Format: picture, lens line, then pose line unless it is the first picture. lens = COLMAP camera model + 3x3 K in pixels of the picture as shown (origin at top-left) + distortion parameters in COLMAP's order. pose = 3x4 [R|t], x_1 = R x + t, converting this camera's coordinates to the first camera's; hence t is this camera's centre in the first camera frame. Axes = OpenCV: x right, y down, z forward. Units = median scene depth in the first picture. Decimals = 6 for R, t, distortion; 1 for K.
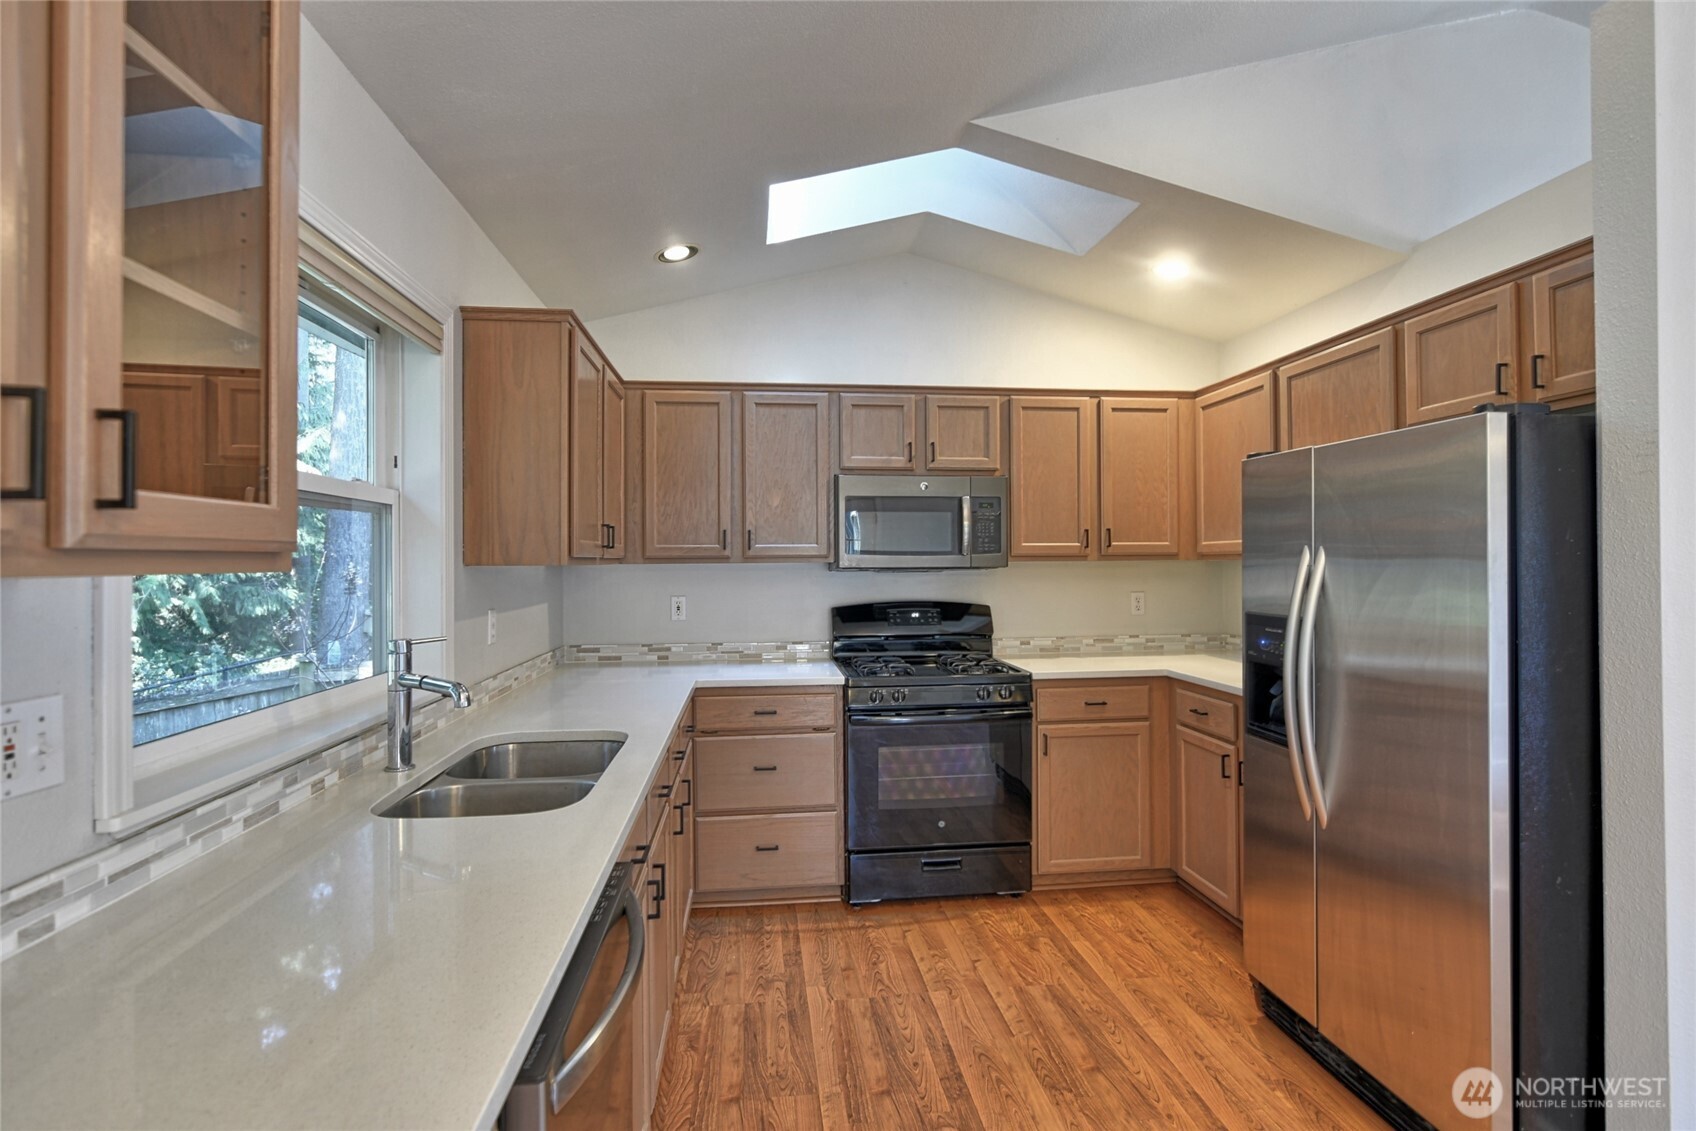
lens RADIAL K [[766.9, 0, 848.0], [0, 766.9, 565.5], [0, 0, 1]] dist [-0.001325, 0.000439]
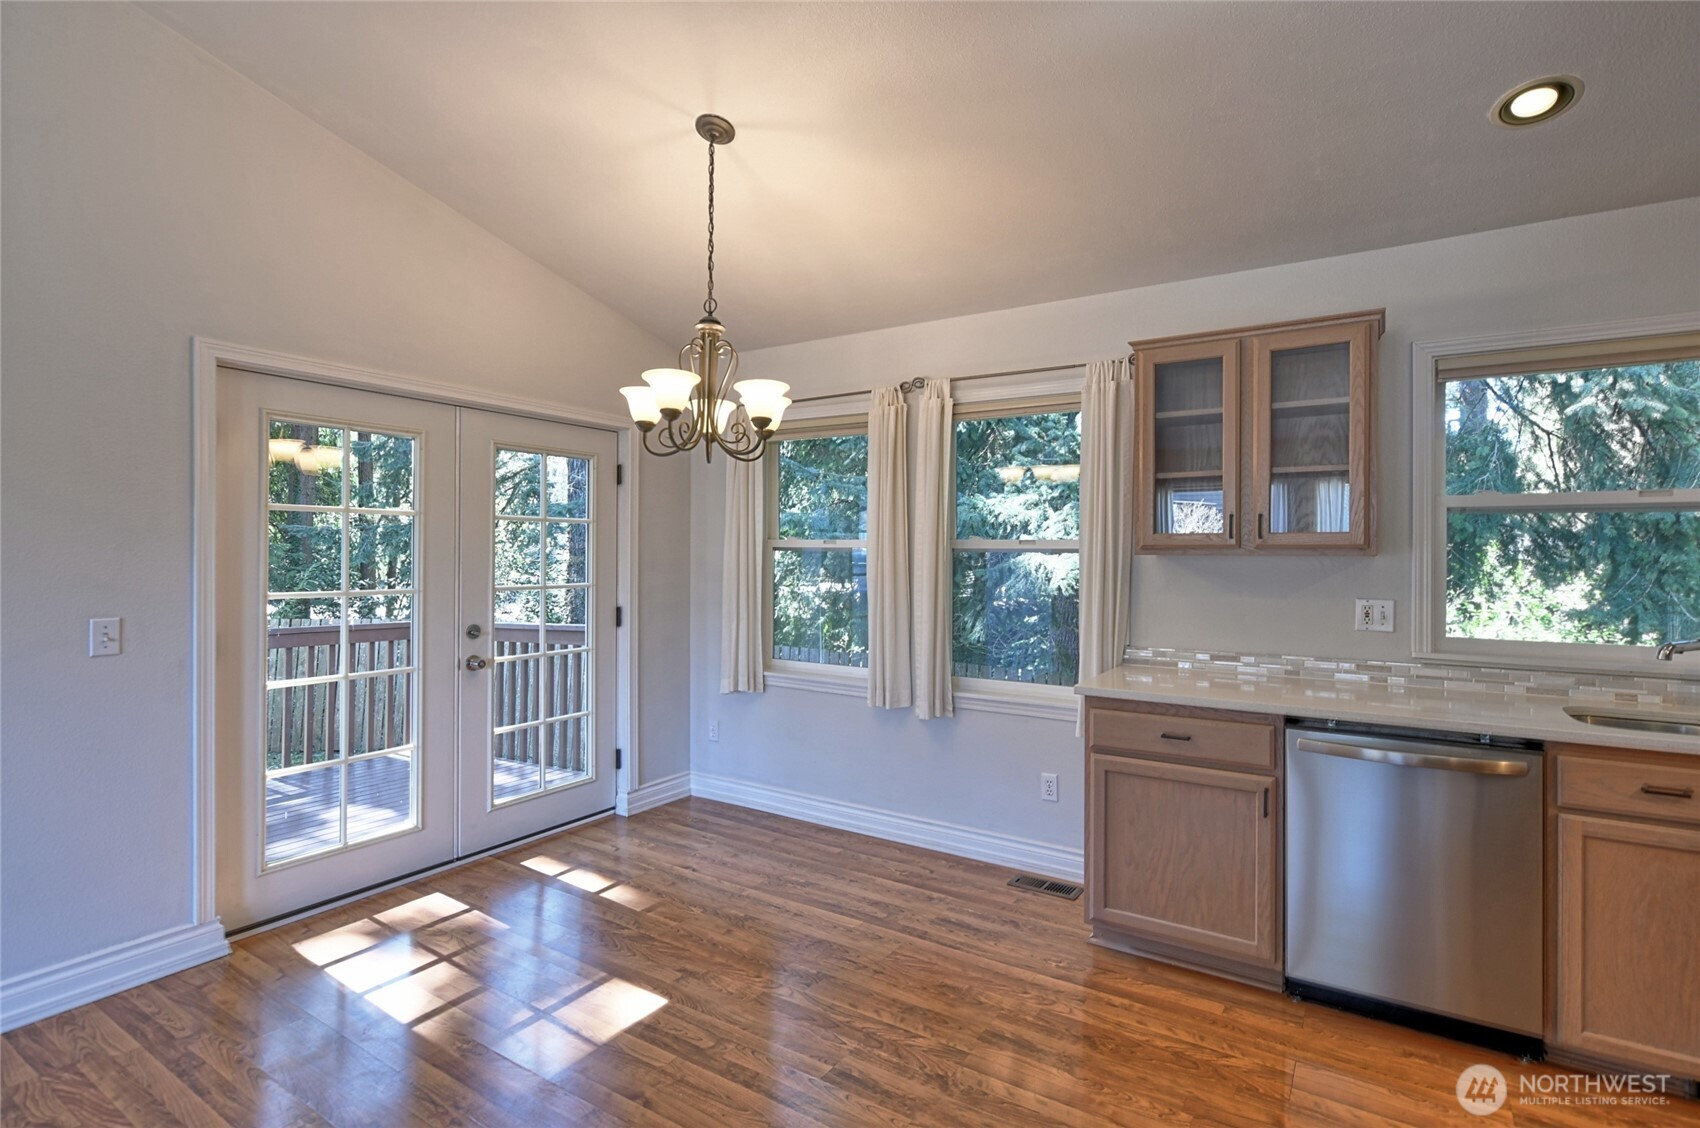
lens RADIAL K [[821.3, 0, 845.2], [0, 821.3, 559.9], [0, 0, 1]] dist [-0.000303, 0.000876]
pose [[-0.640057, 0.007170, -0.768294, 1.995573], [-0.003459, 0.999919, 0.012213, 0.013277], [0.768320, 0.010474, -0.639980, 1.154483]]
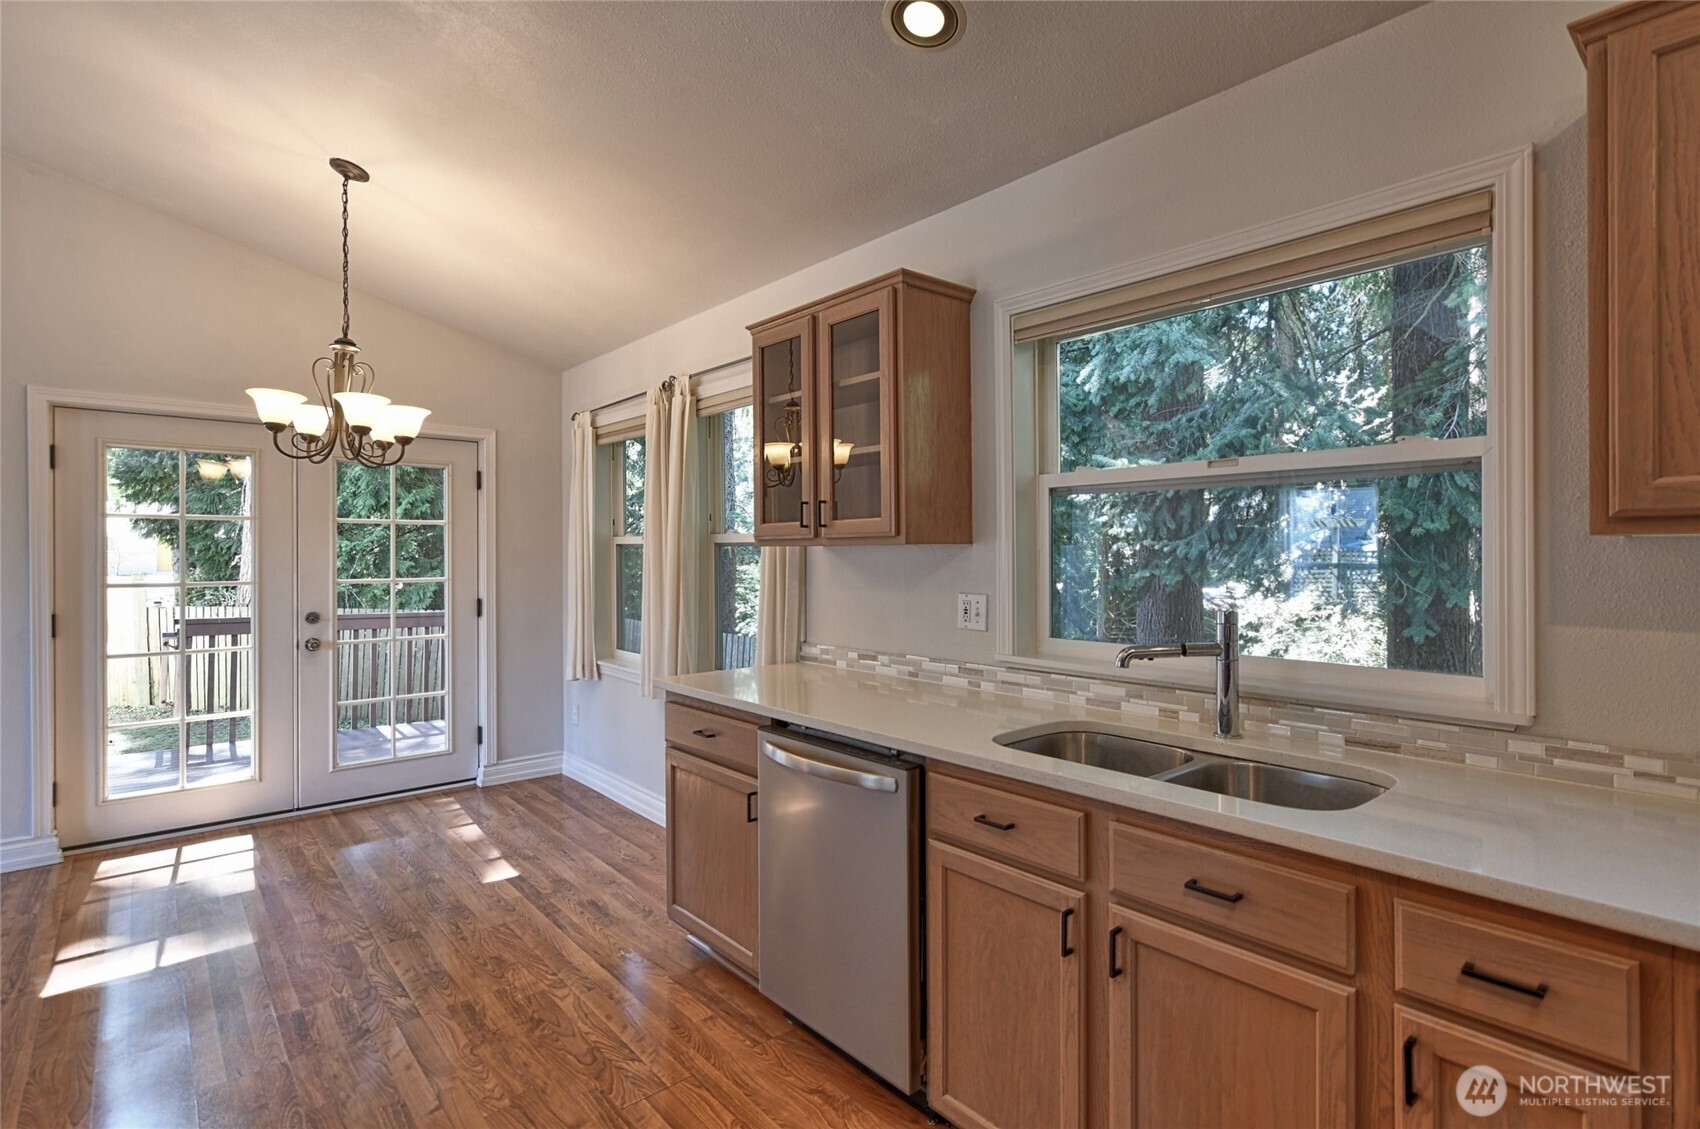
lens RADIAL K [[818.0, 0, 850.0], [0, 818.0, 564.5], [0, 0, 1]] dist [-0.001339, 0.000712]
pose [[-0.829470, 0.014739, -0.558357, 0.594840], [0.005463, 0.999818, 0.018277, 0.034946], [0.558524, 0.012110, -0.829400, 2.408795]]
